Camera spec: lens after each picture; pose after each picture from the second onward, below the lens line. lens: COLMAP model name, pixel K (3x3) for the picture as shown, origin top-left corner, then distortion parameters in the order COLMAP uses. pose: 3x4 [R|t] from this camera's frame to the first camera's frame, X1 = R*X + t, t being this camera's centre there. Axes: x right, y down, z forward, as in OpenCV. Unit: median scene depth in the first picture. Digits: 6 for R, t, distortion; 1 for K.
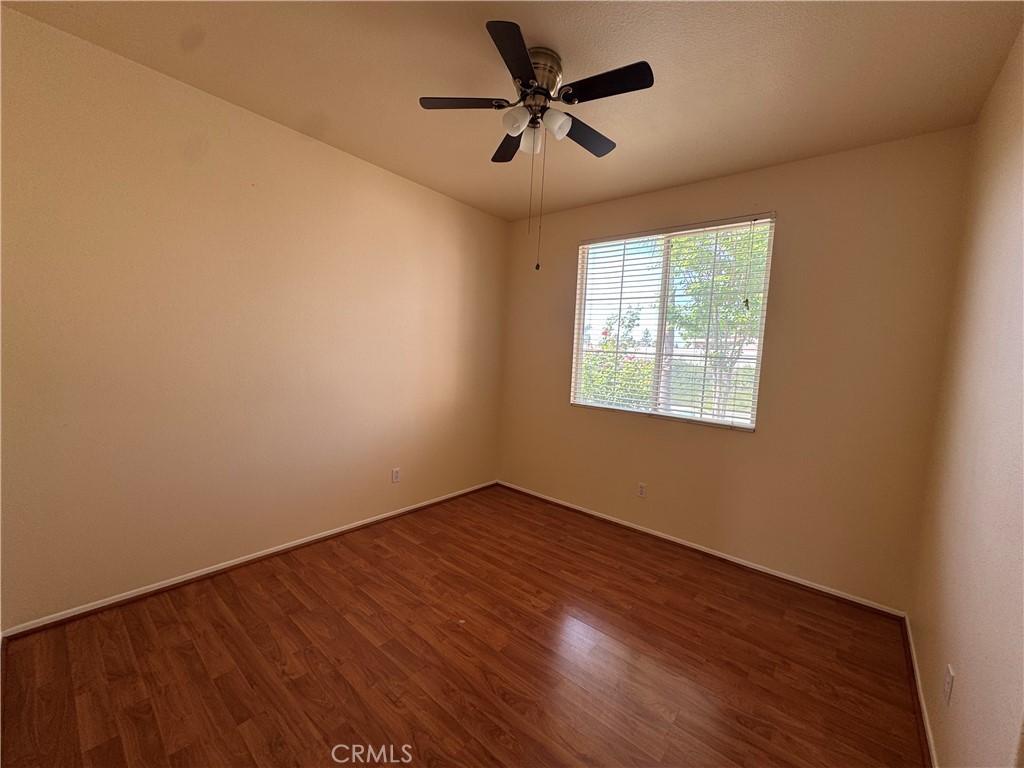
lens RADIAL K [[409.3, 0, 512.0], [0, 409.3, 384.0], [0, 0, 1]] dist [-0.003188, 0.000101]
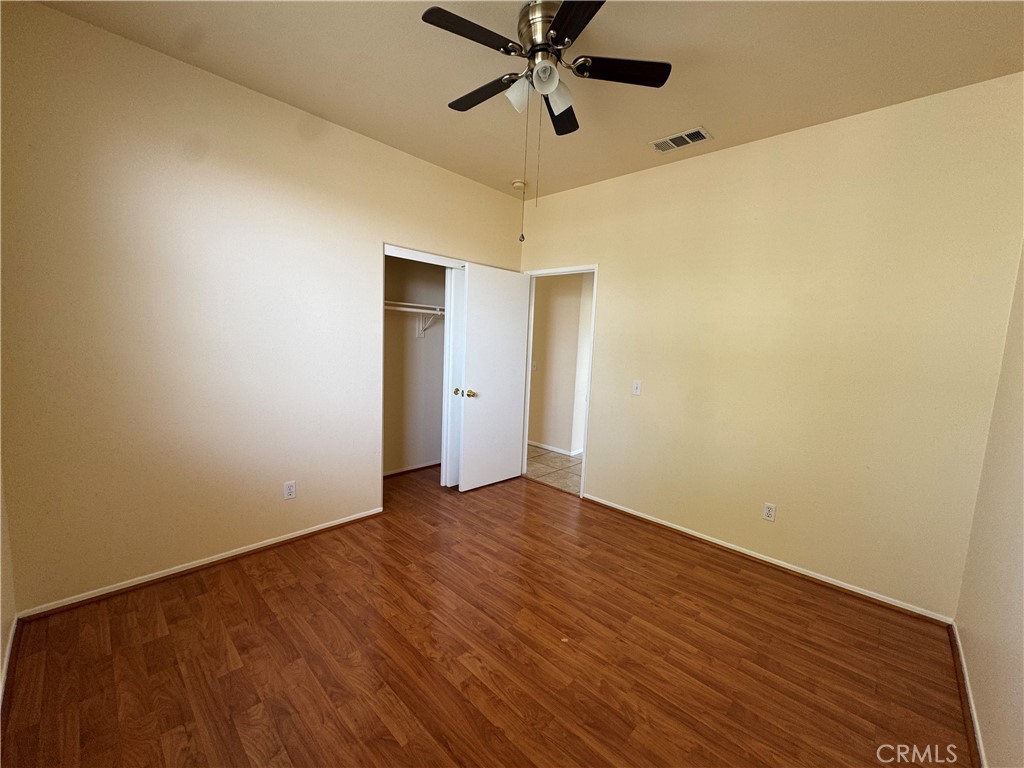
lens RADIAL K [[409.3, 0, 512.0], [0, 409.3, 384.0], [0, 0, 1]] dist [-0.003188, 0.000101]
pose [[-0.993618, -0.103124, 0.045711, 0.011305], [-0.092629, 0.977196, 0.191068, -0.136434], [-0.064372, 0.185614, -0.980512, 1.852964]]
